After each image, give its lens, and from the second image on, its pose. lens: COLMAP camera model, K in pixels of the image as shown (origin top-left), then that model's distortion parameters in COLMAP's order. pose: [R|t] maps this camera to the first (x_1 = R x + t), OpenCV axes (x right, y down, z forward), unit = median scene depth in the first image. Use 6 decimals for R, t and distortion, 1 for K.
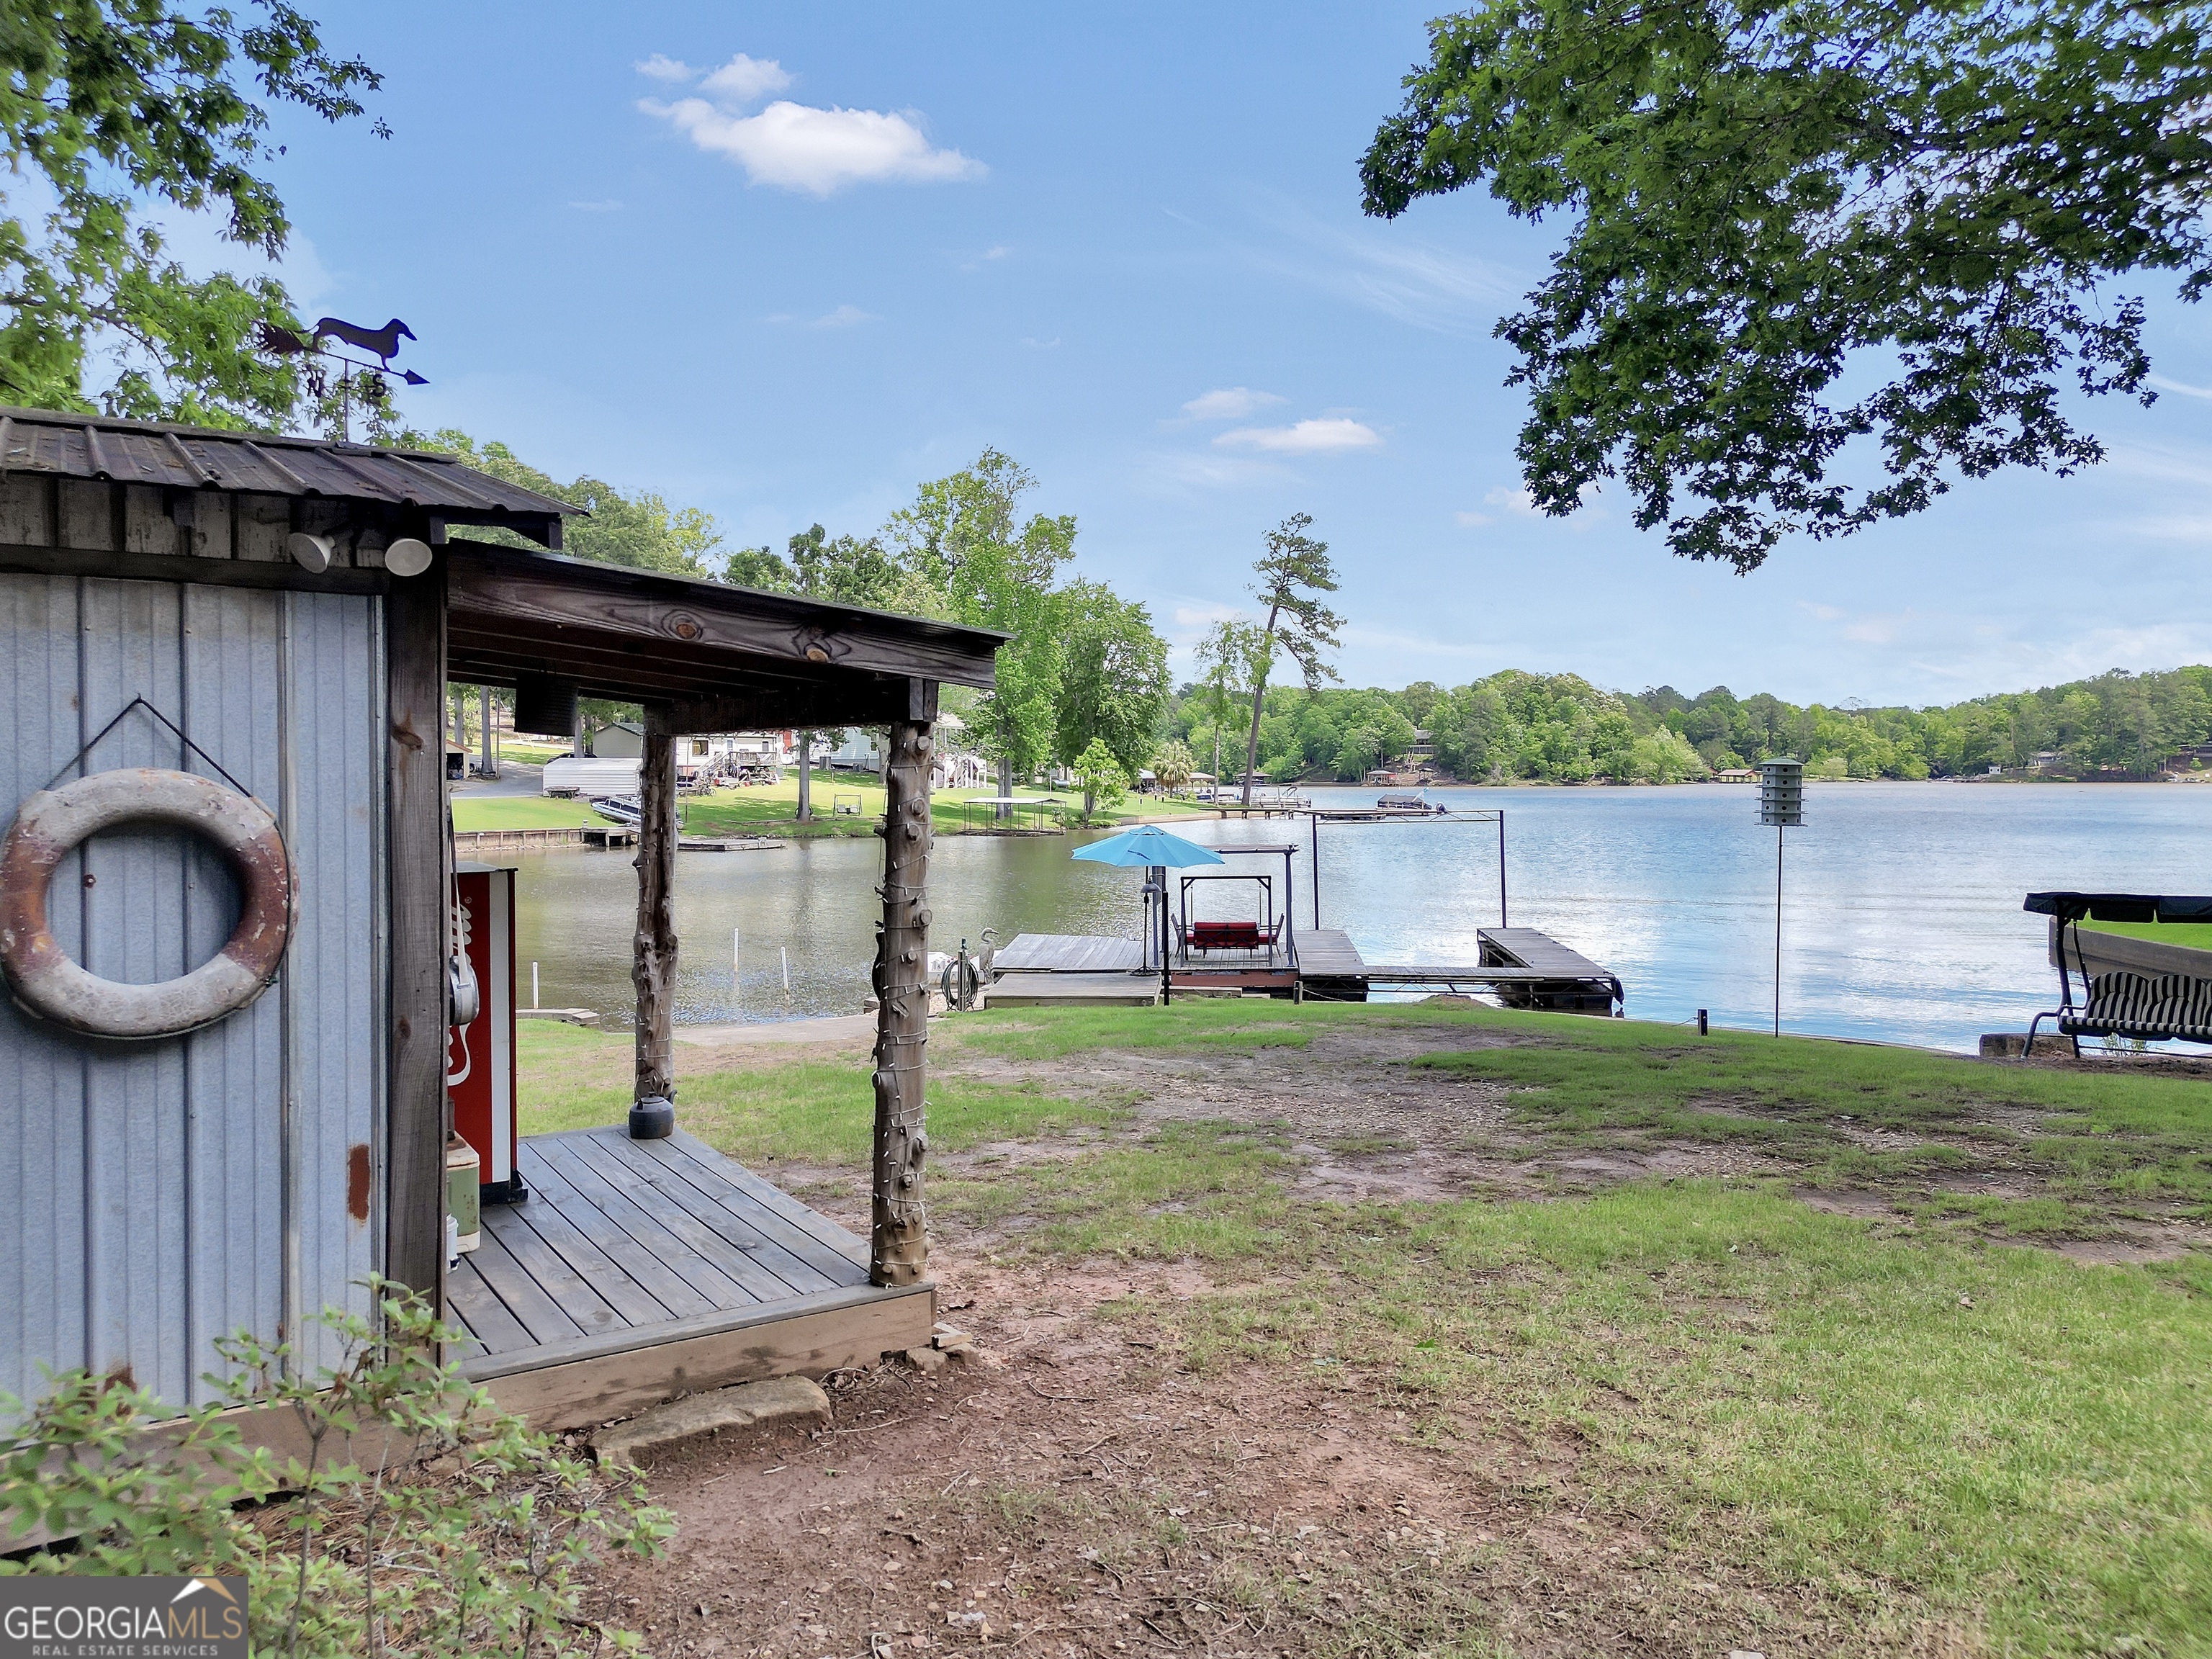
lens RADIAL K [[1570.9, 0, 1106.4], [0, 1570.9, 795.2], [0, 0, 1]] dist [0.086651, -0.077480]
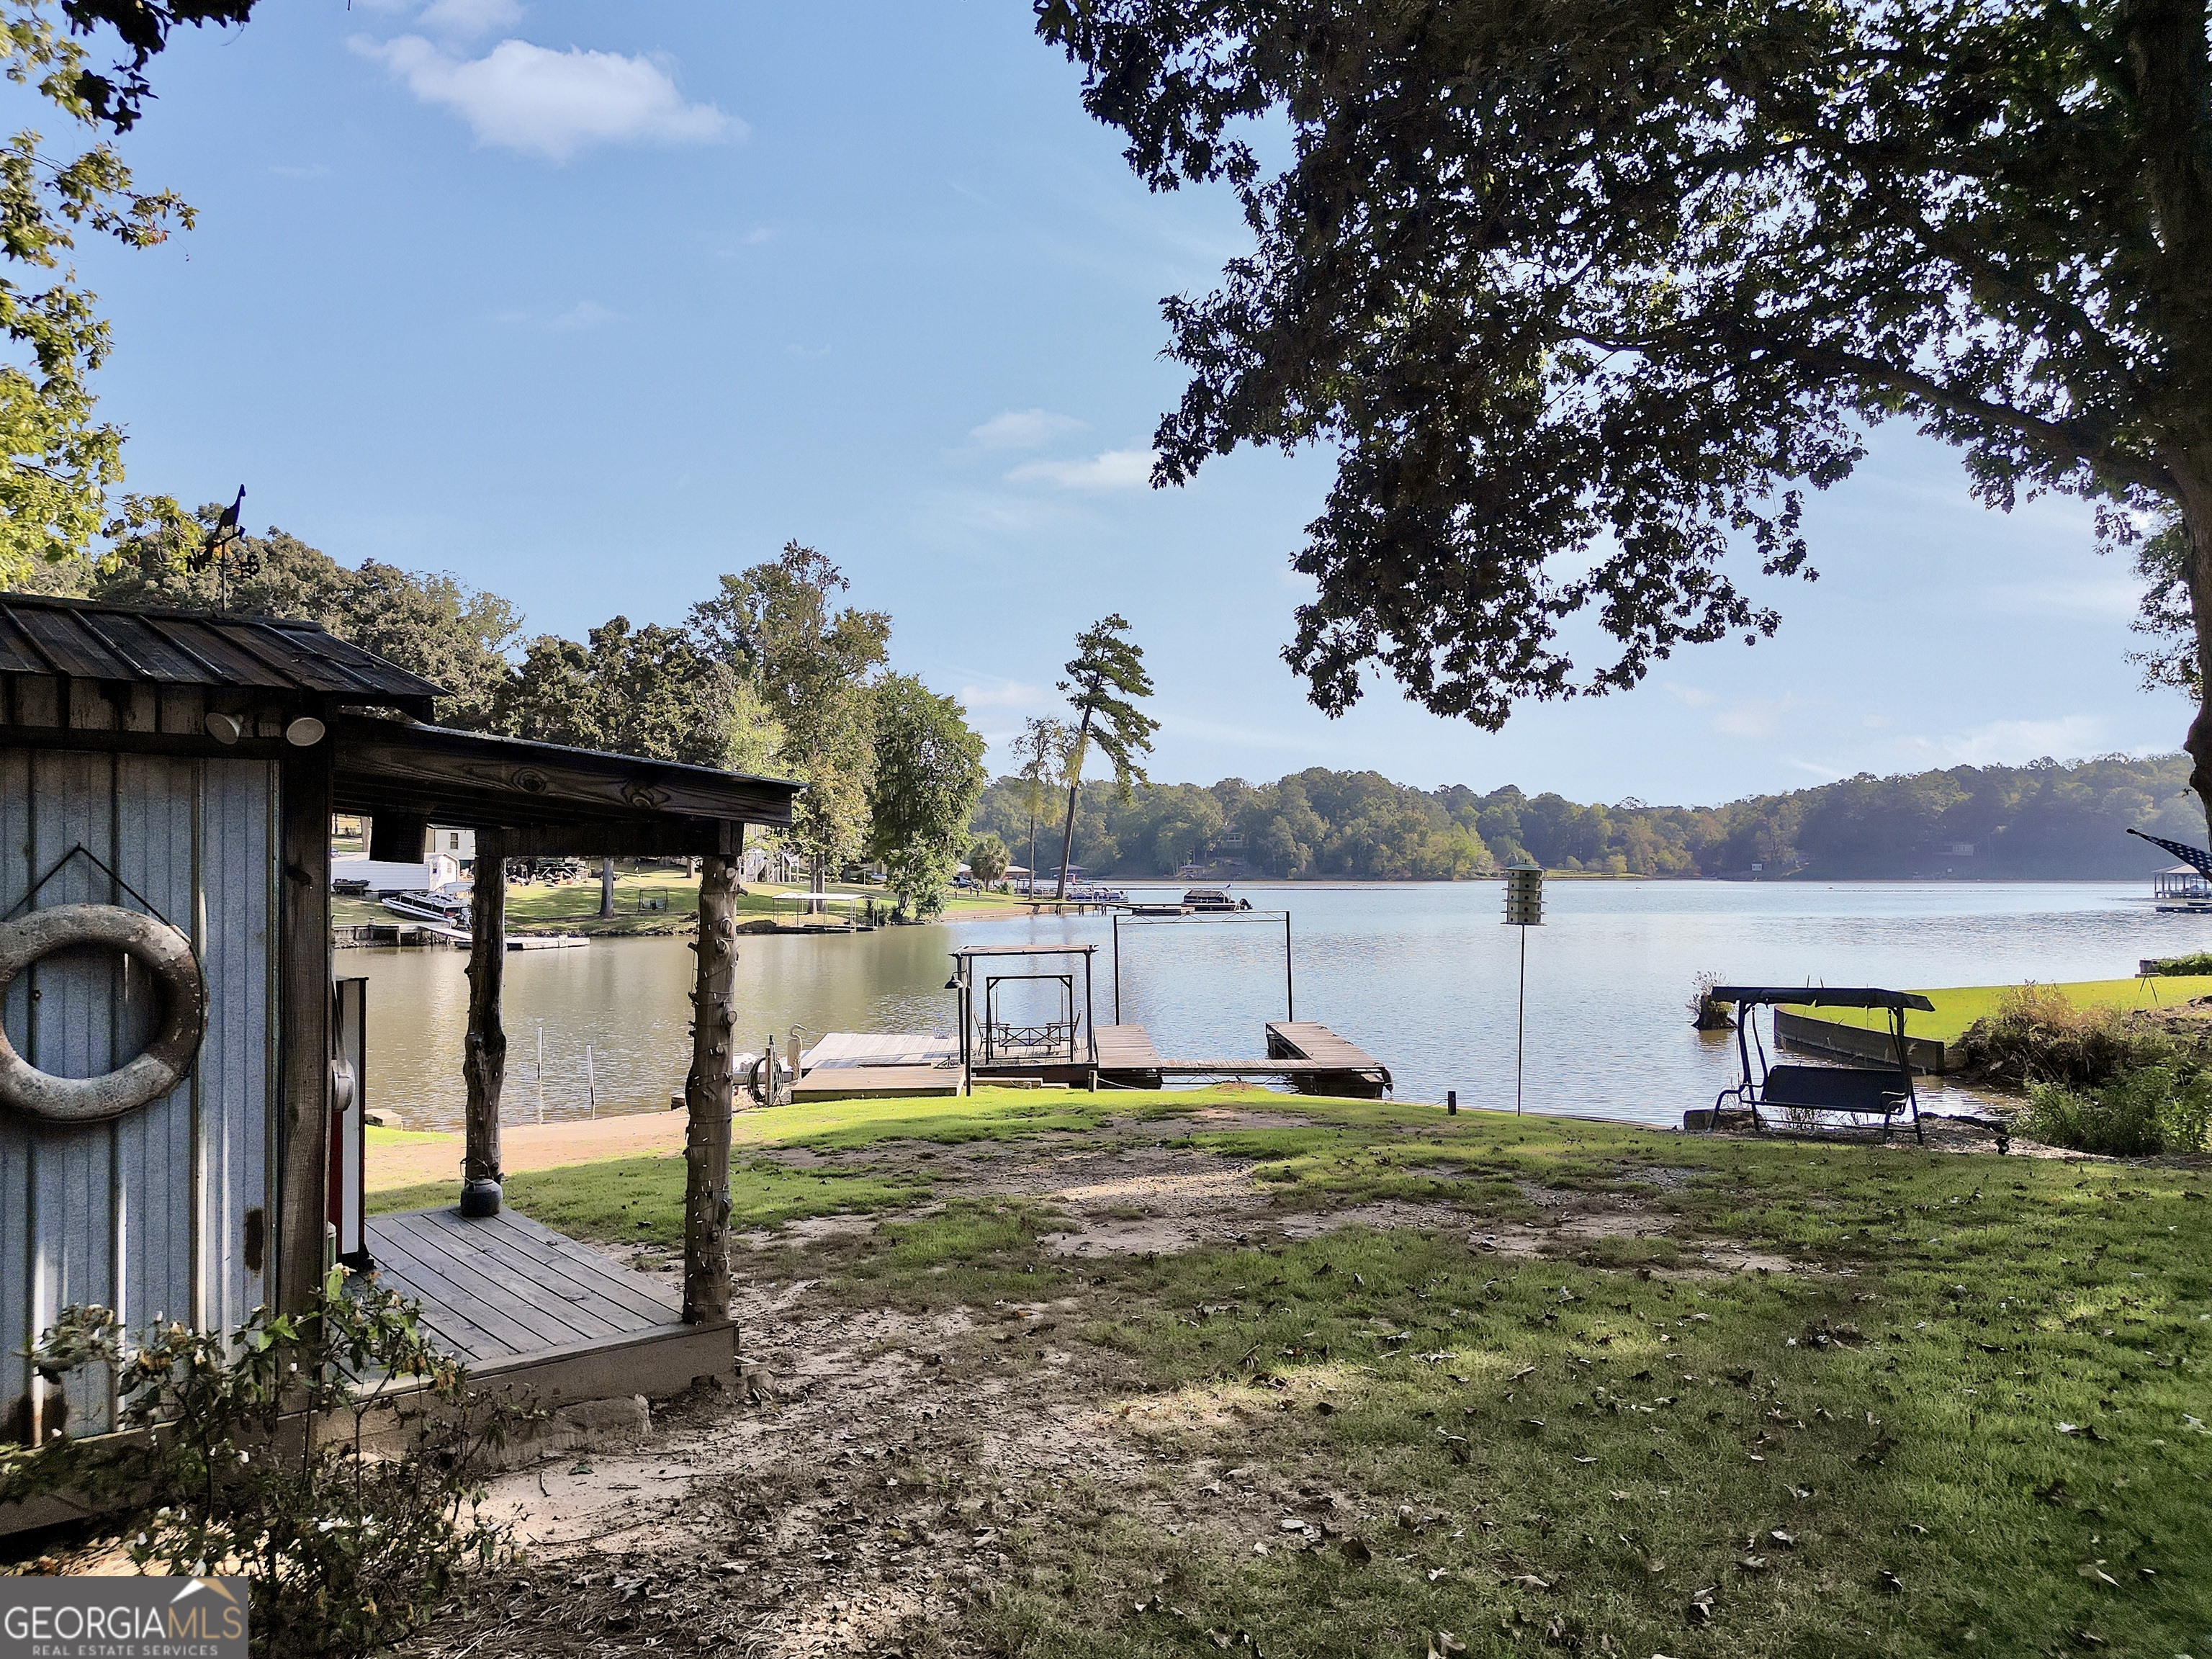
lens RADIAL K [[1686.9, 0, 1106.0], [0, 1686.9, 829.5], [0, 0, 1]] dist [0.104543, -0.089583]
pose [[0.995332, 0.002058, 0.096485, 0.038580], [0.000727, 0.999585, -0.028814, -0.024005], [-0.096505, 0.028750, 0.994917, -0.277859]]
